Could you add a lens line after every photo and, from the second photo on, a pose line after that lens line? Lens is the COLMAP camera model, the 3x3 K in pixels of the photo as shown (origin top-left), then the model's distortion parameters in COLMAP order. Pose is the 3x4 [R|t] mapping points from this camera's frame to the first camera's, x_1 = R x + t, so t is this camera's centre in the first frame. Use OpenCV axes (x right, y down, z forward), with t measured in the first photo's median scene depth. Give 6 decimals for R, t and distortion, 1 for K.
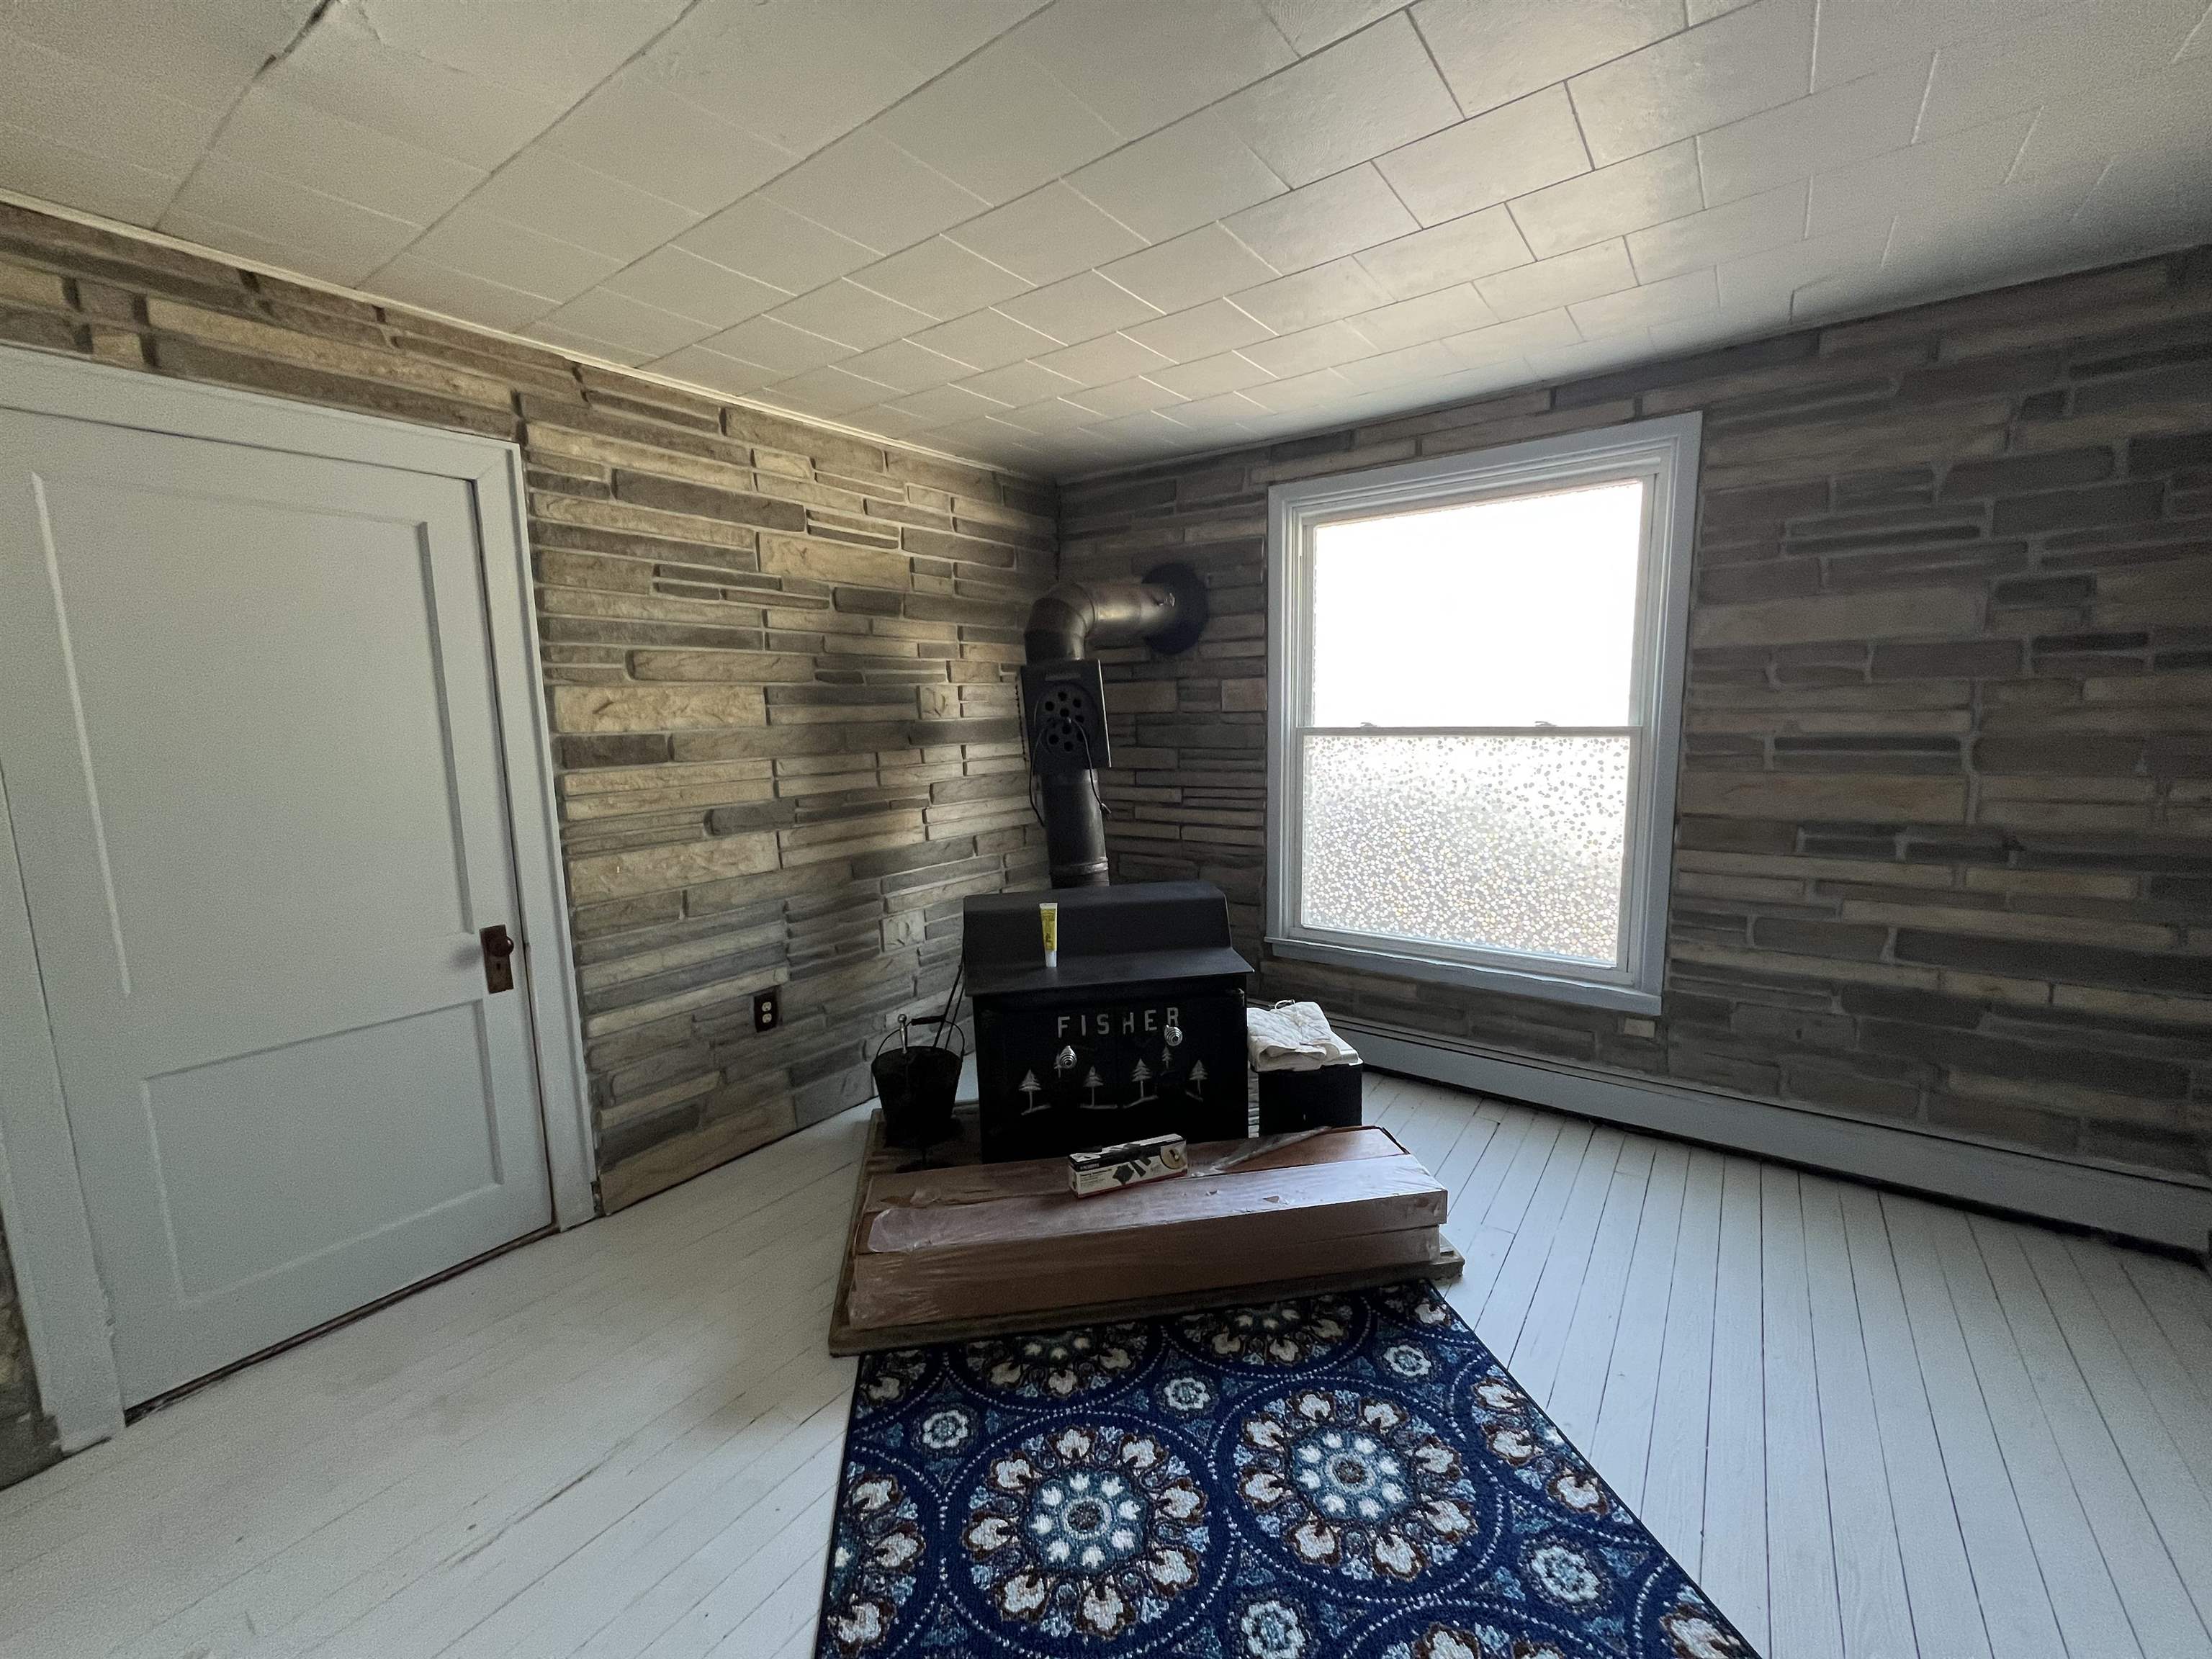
lens RADIAL K [[885.3, 0, 1107.3], [0, 885.3, 833.5], [0, 0, 1]] dist [0.000795, 0.000113]
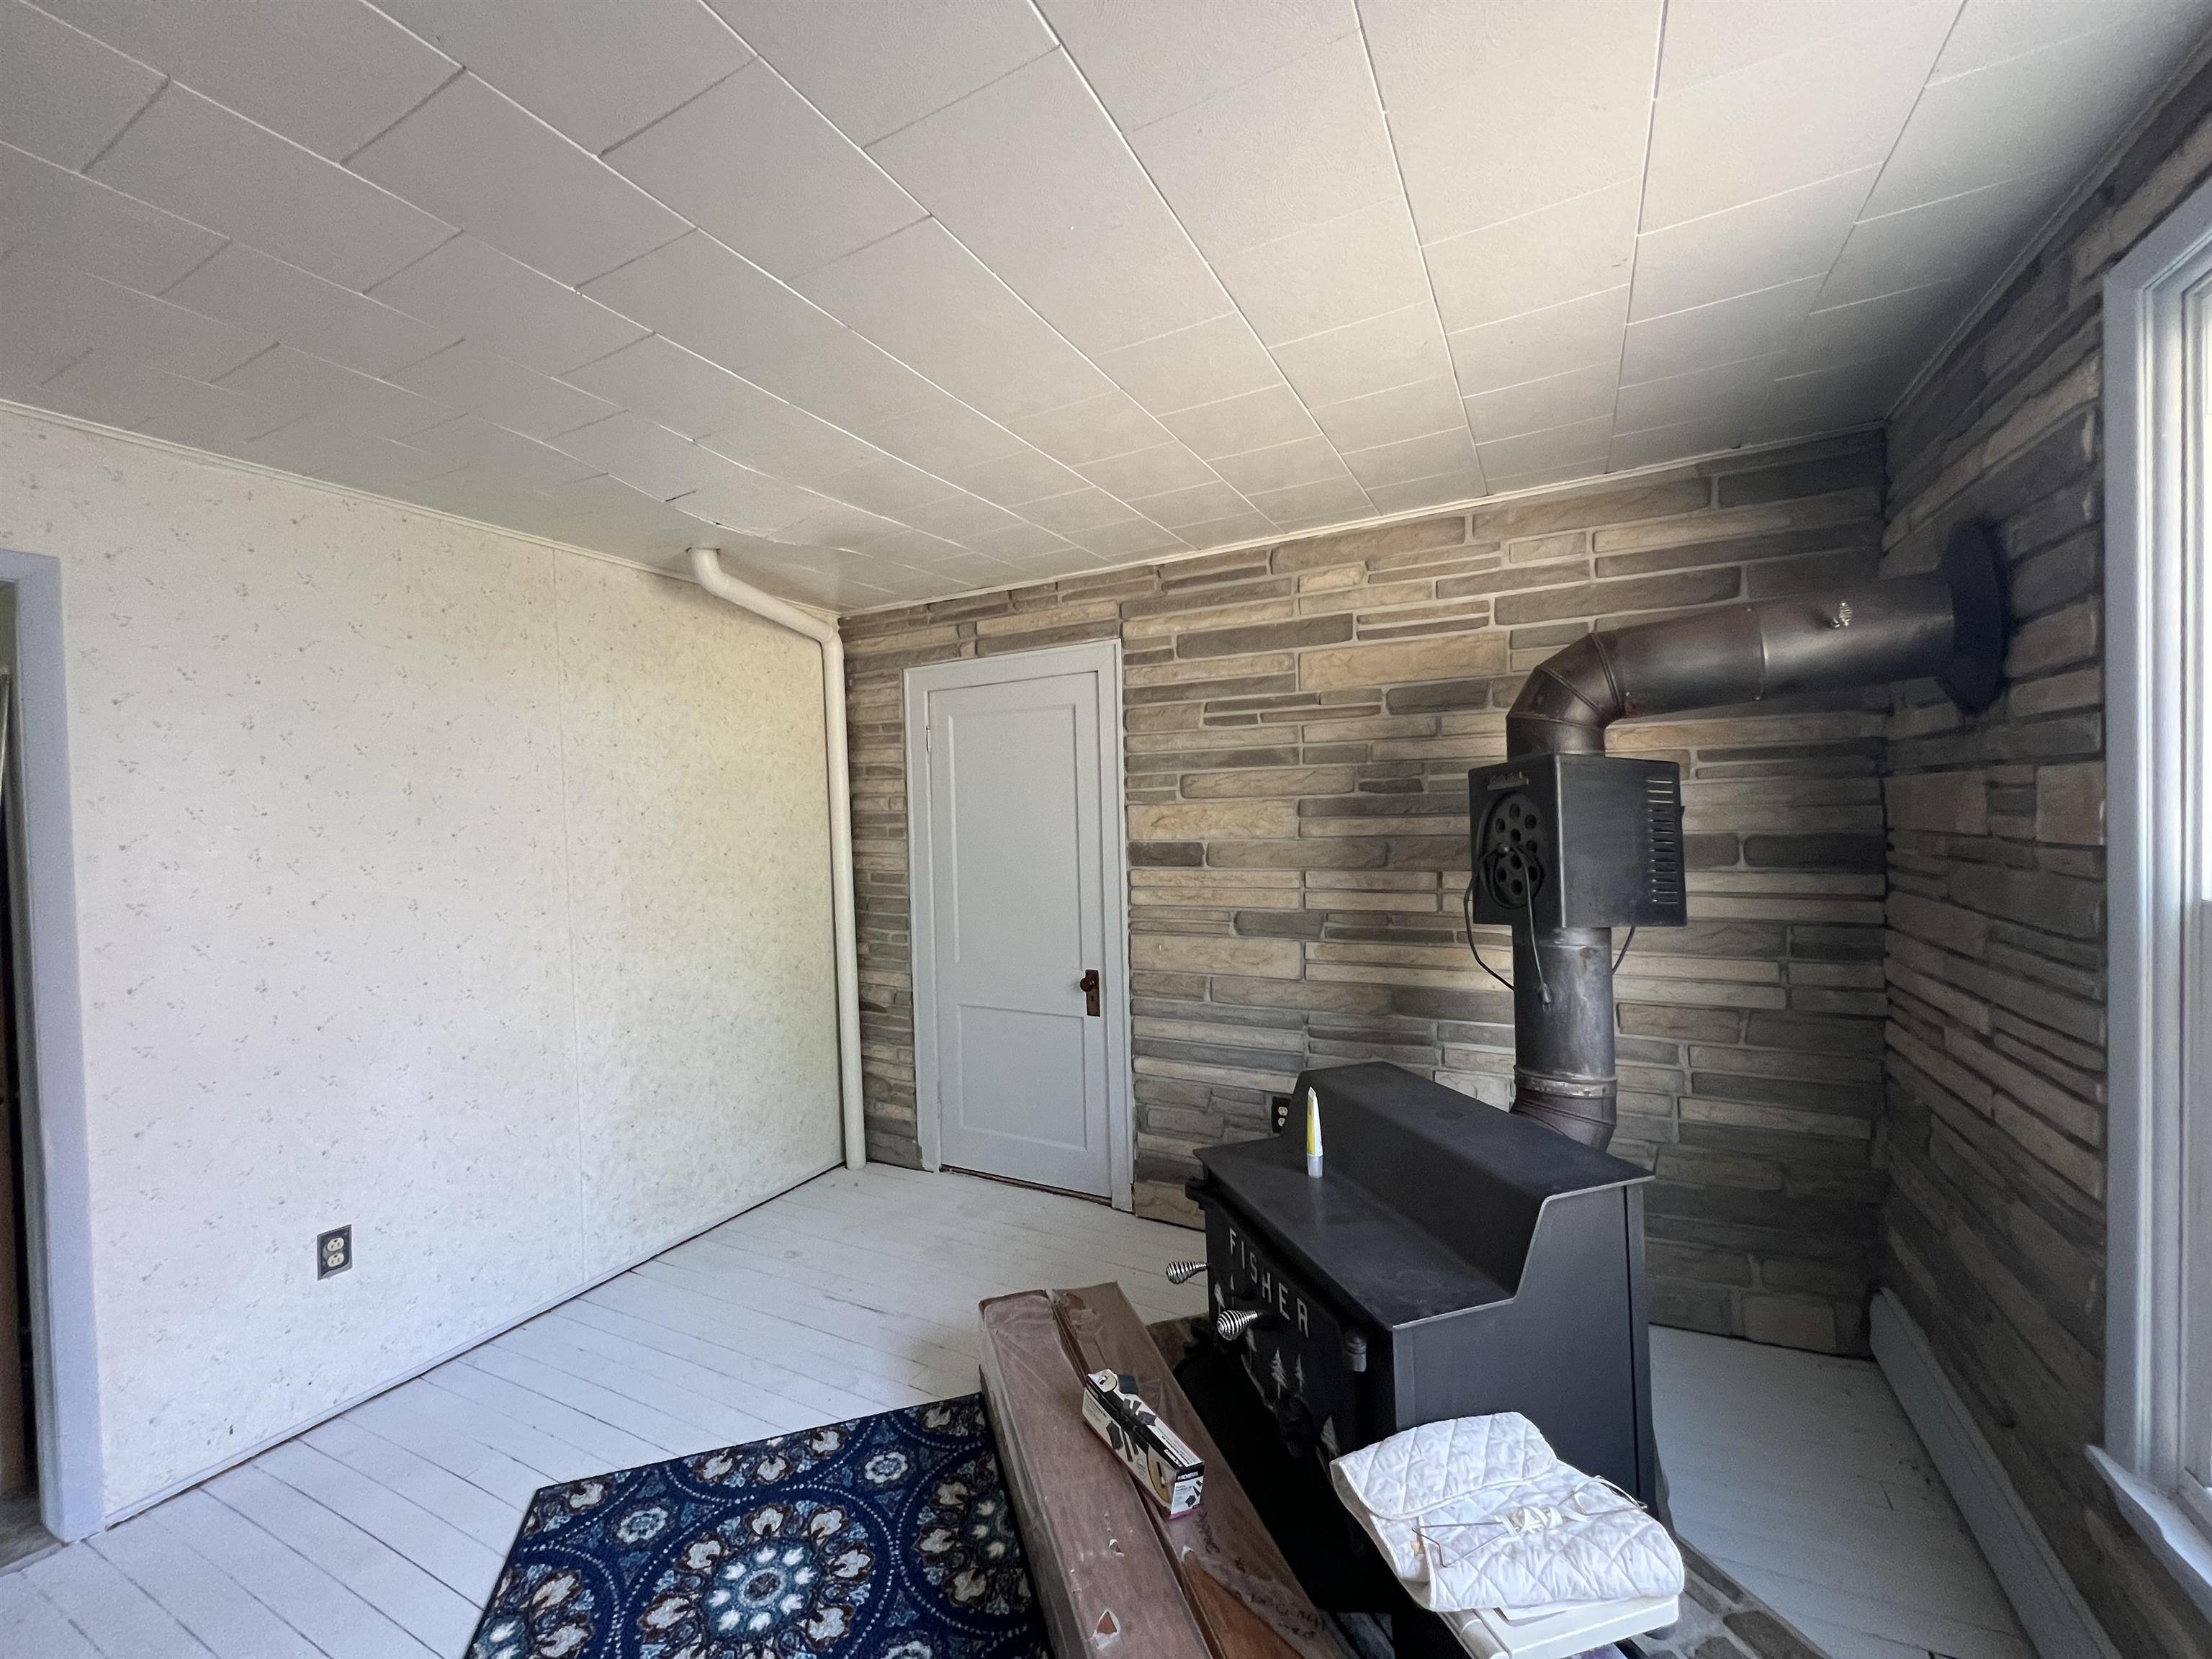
lens RADIAL K [[885.3, 0, 1107.3], [0, 885.3, 833.5], [0, 0, 1]] dist [0.000795, 0.000113]
pose [[0.149375, 0.040680, -0.987943, 0.644356], [-0.117043, 0.992856, 0.023186, -0.135223], [0.981829, 0.112168, 0.153069, 0.681607]]
